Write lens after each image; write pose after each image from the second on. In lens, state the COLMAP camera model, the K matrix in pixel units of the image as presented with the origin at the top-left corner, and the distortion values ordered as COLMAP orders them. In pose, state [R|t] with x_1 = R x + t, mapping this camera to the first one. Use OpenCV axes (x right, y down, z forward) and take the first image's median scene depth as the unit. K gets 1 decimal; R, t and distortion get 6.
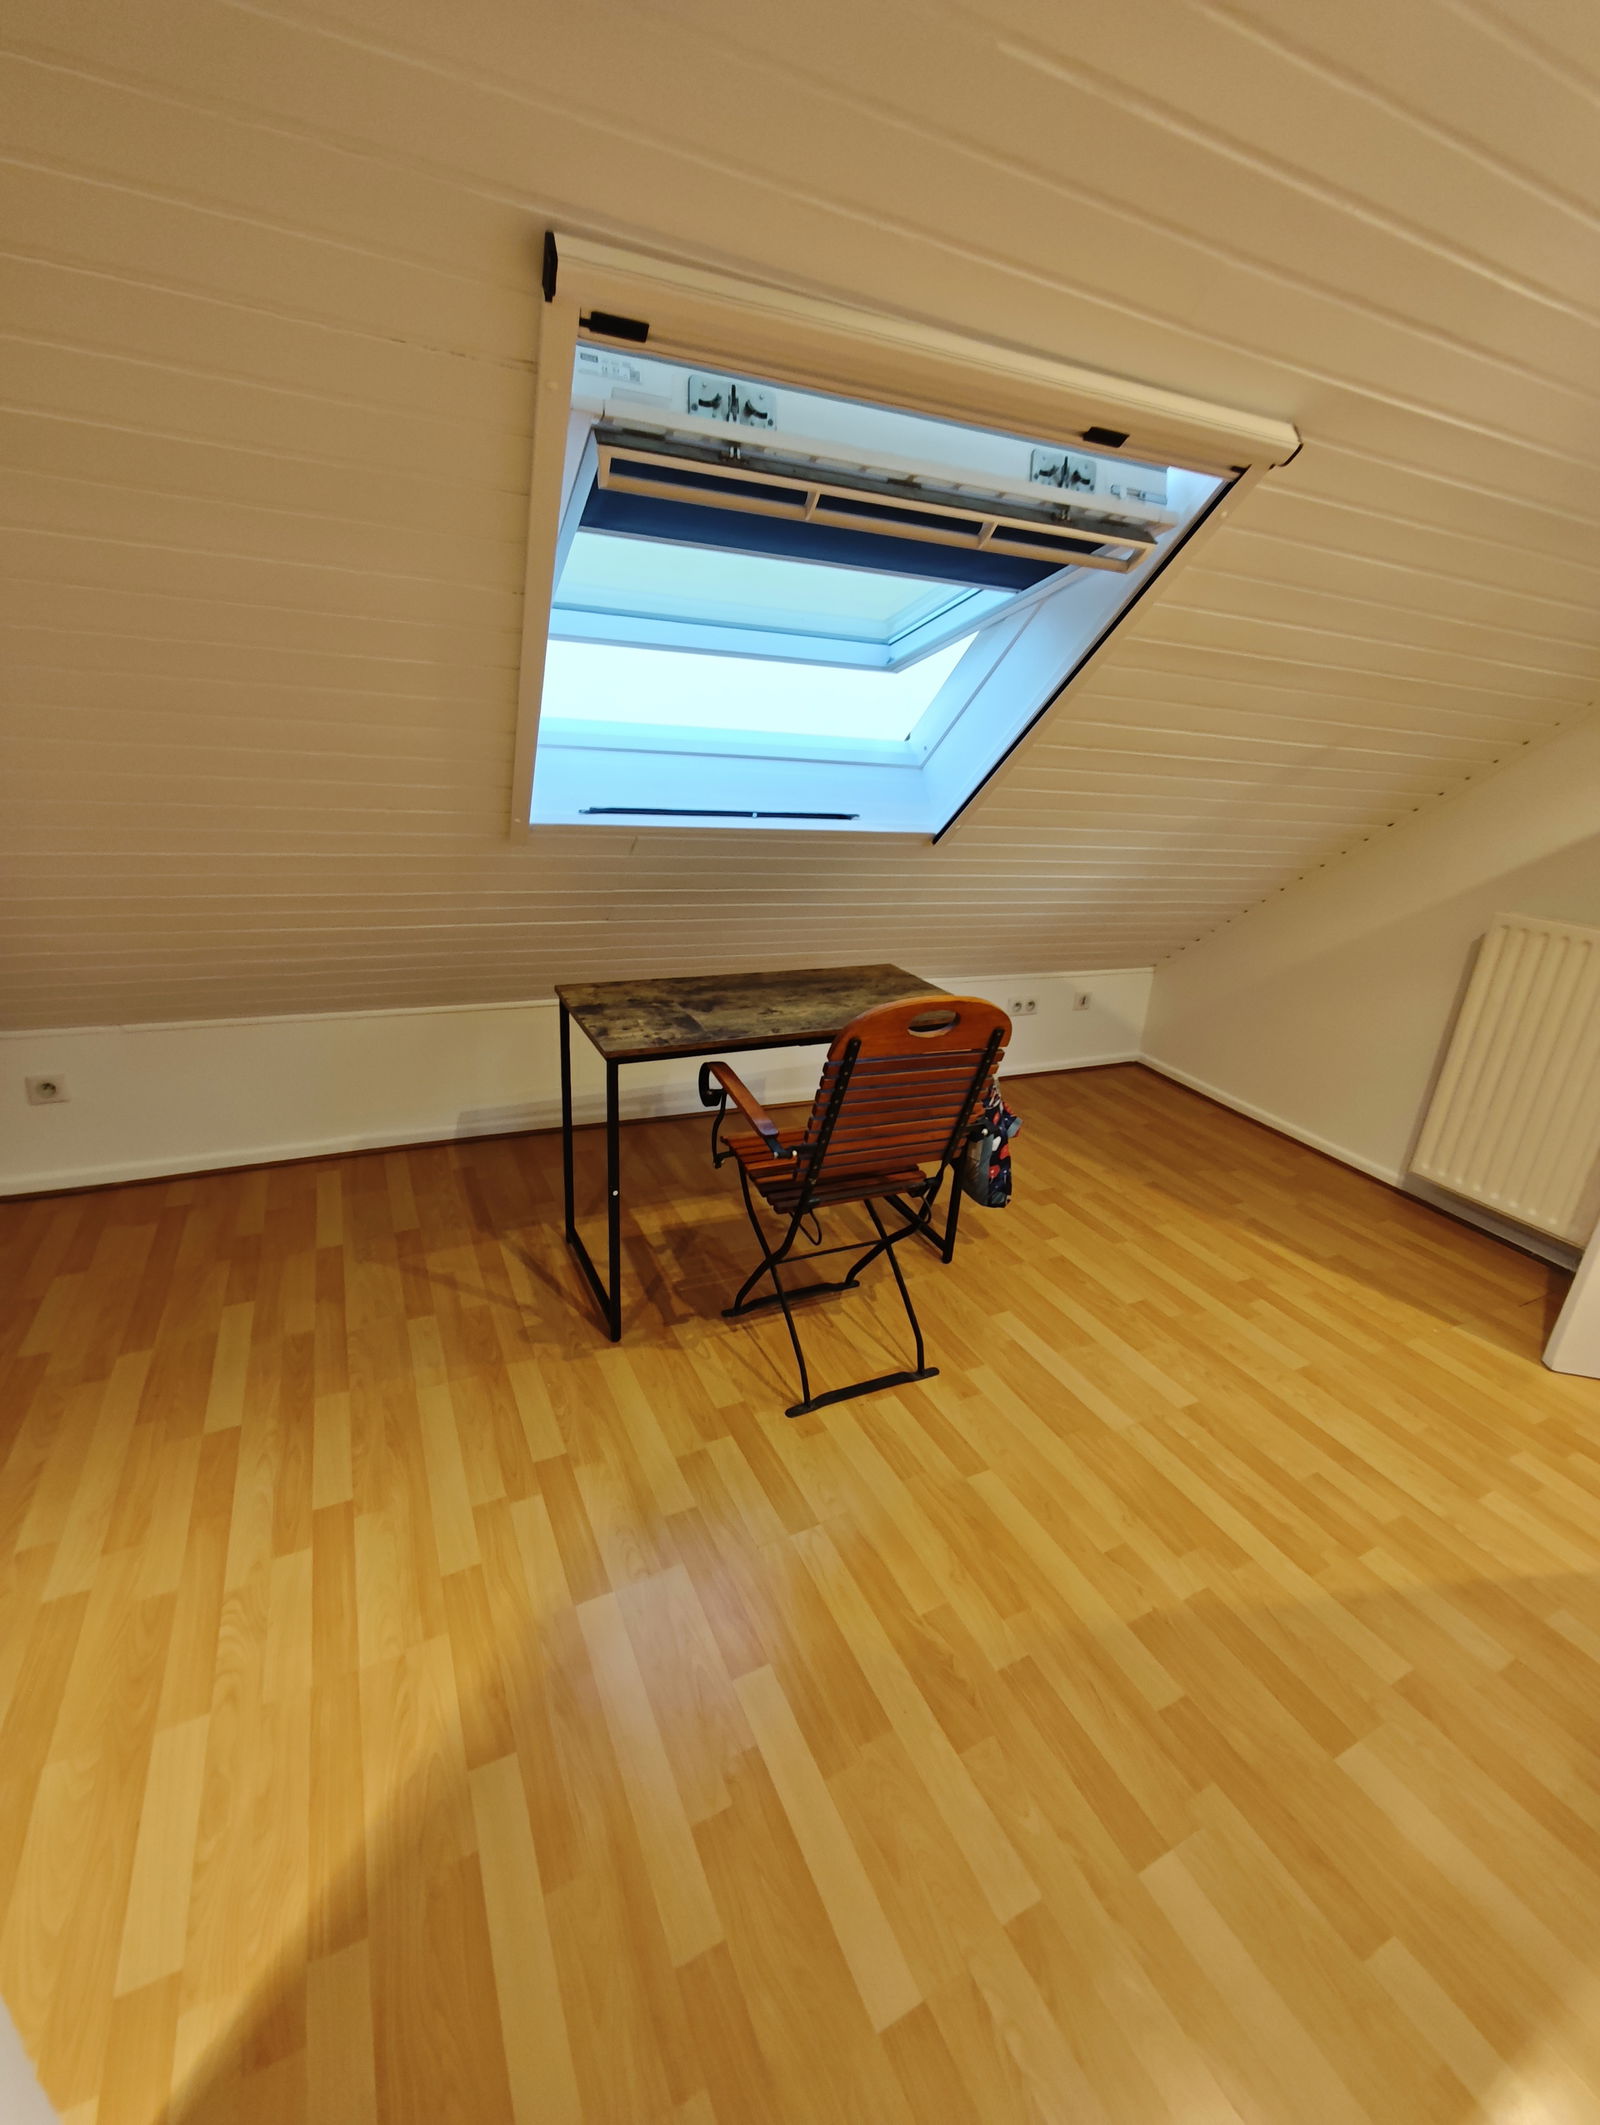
lens RADIAL K [[903.3, 0, 807.1], [0, 903.3, 1053.6], [0, 0, 1]] dist [-0.003361, 0.003899]
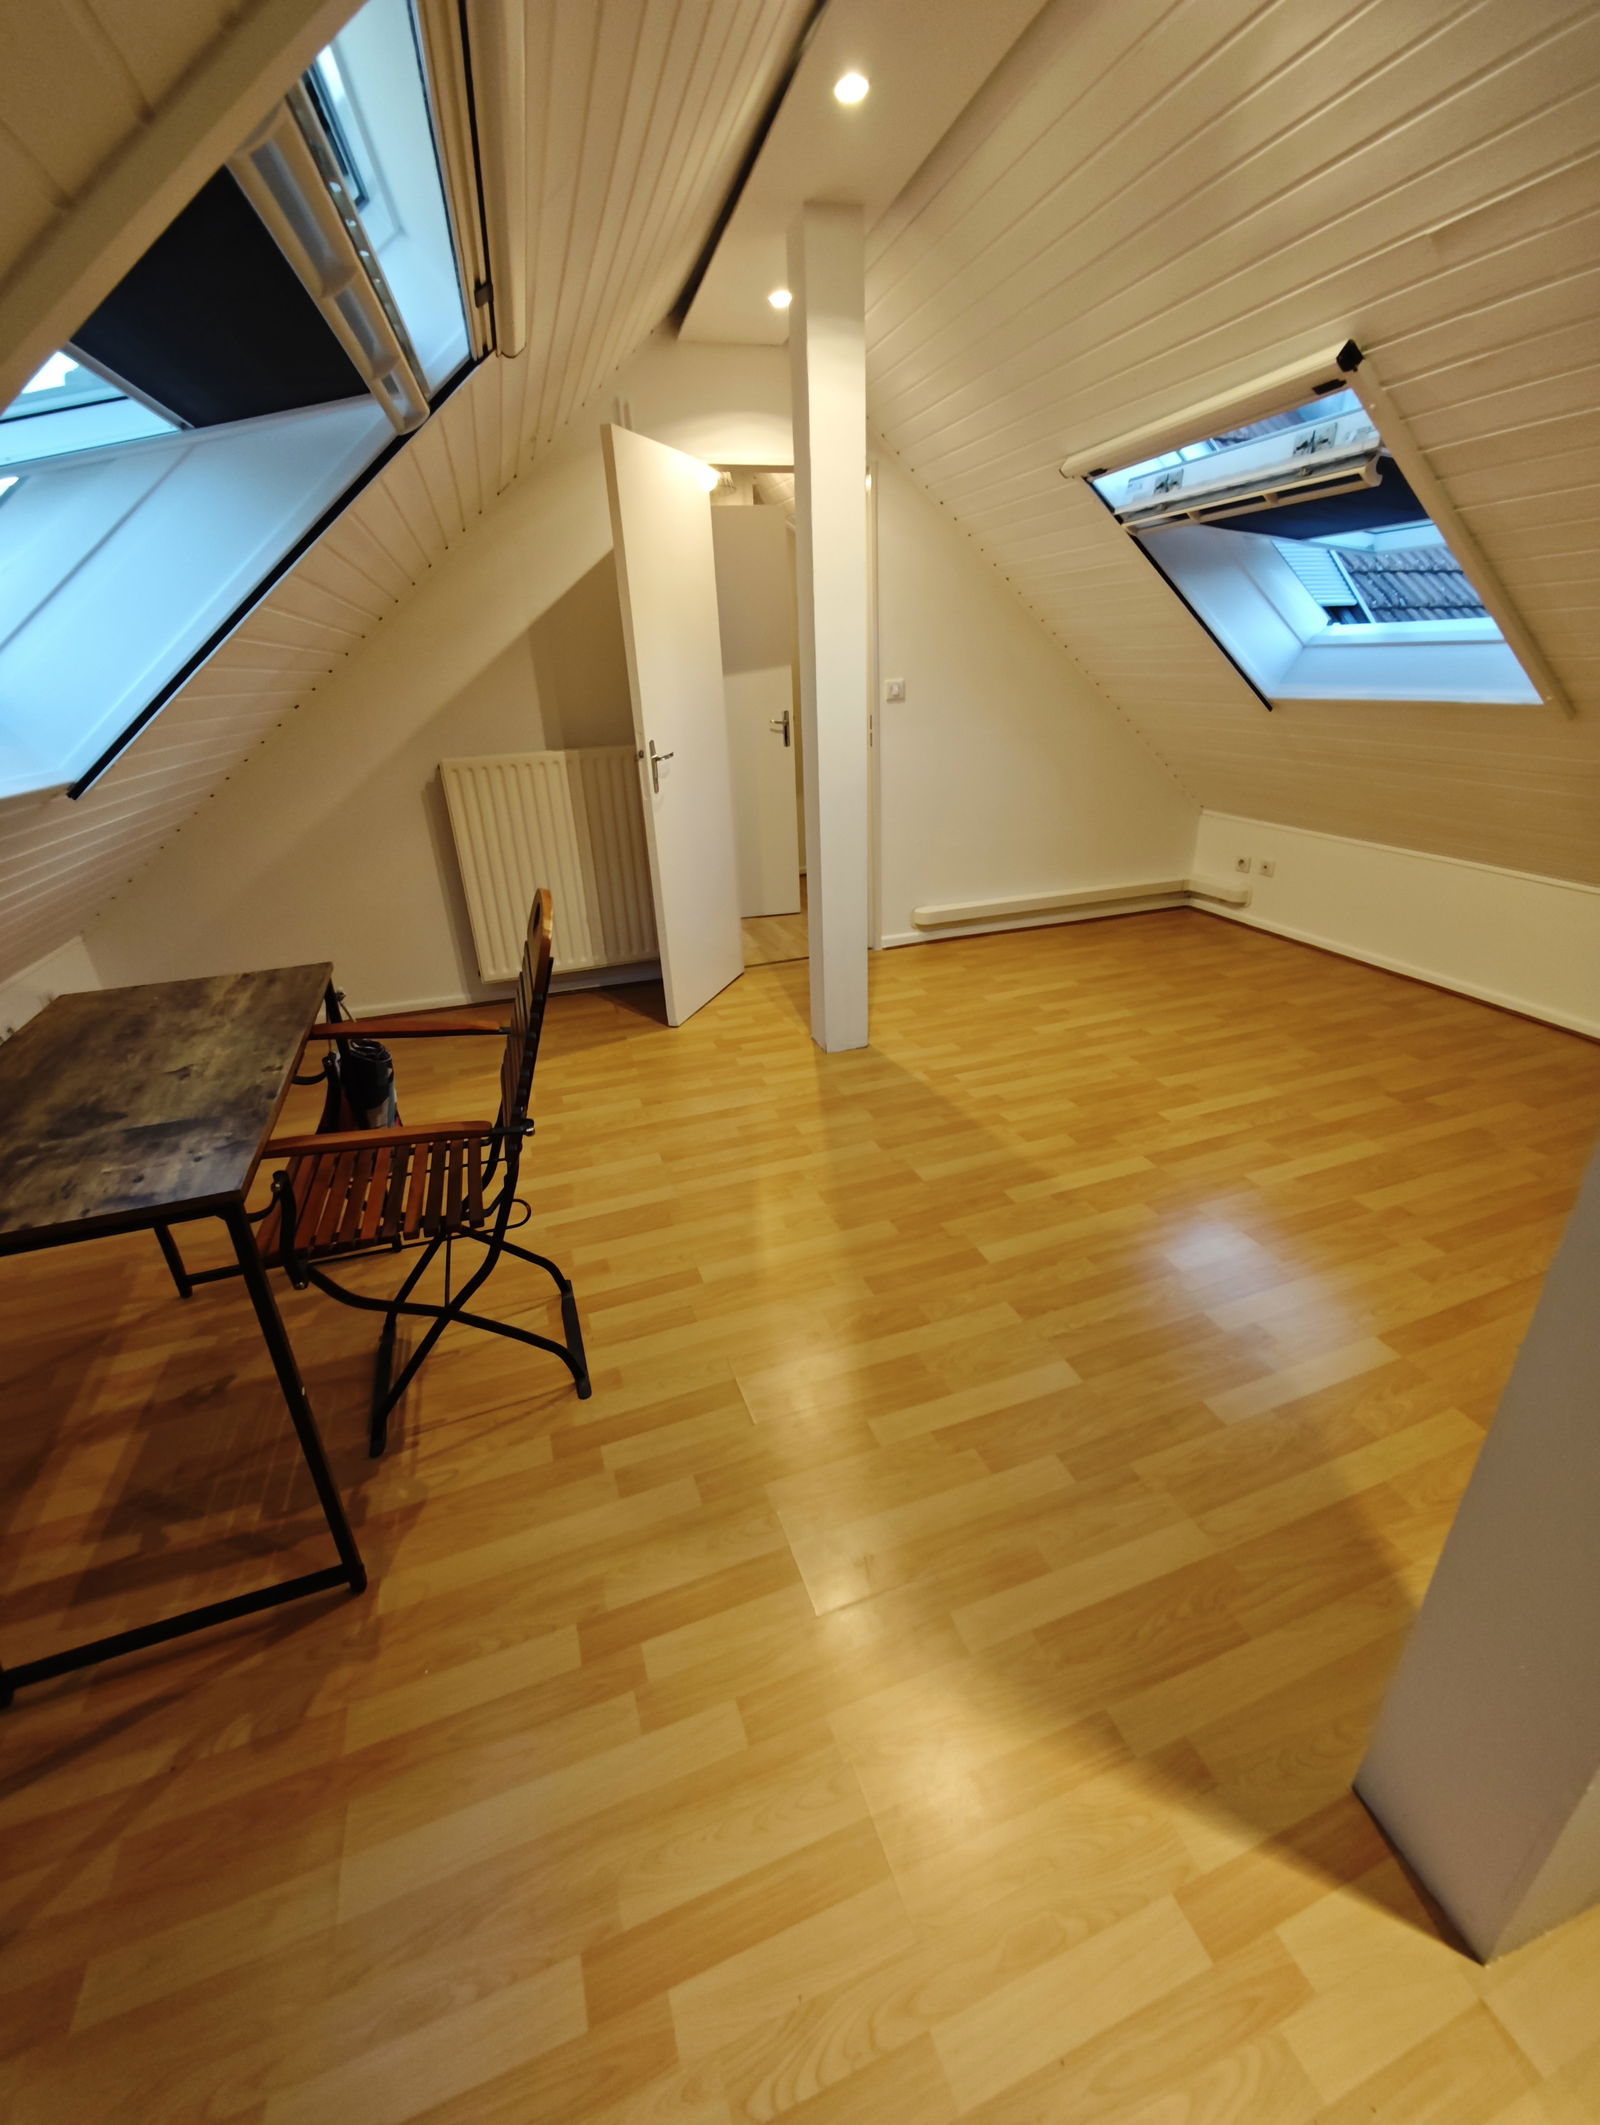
lens RADIAL K [[903.3, 0, 807.1], [0, 903.3, 1053.6], [0, 0, 1]] dist [-0.003361, 0.003899]
pose [[0.106448, -0.460164, 0.881430, -0.609118], [0.373582, 0.840028, 0.393433, -0.157475], [-0.921469, 0.287406, 0.261329, 0.434701]]
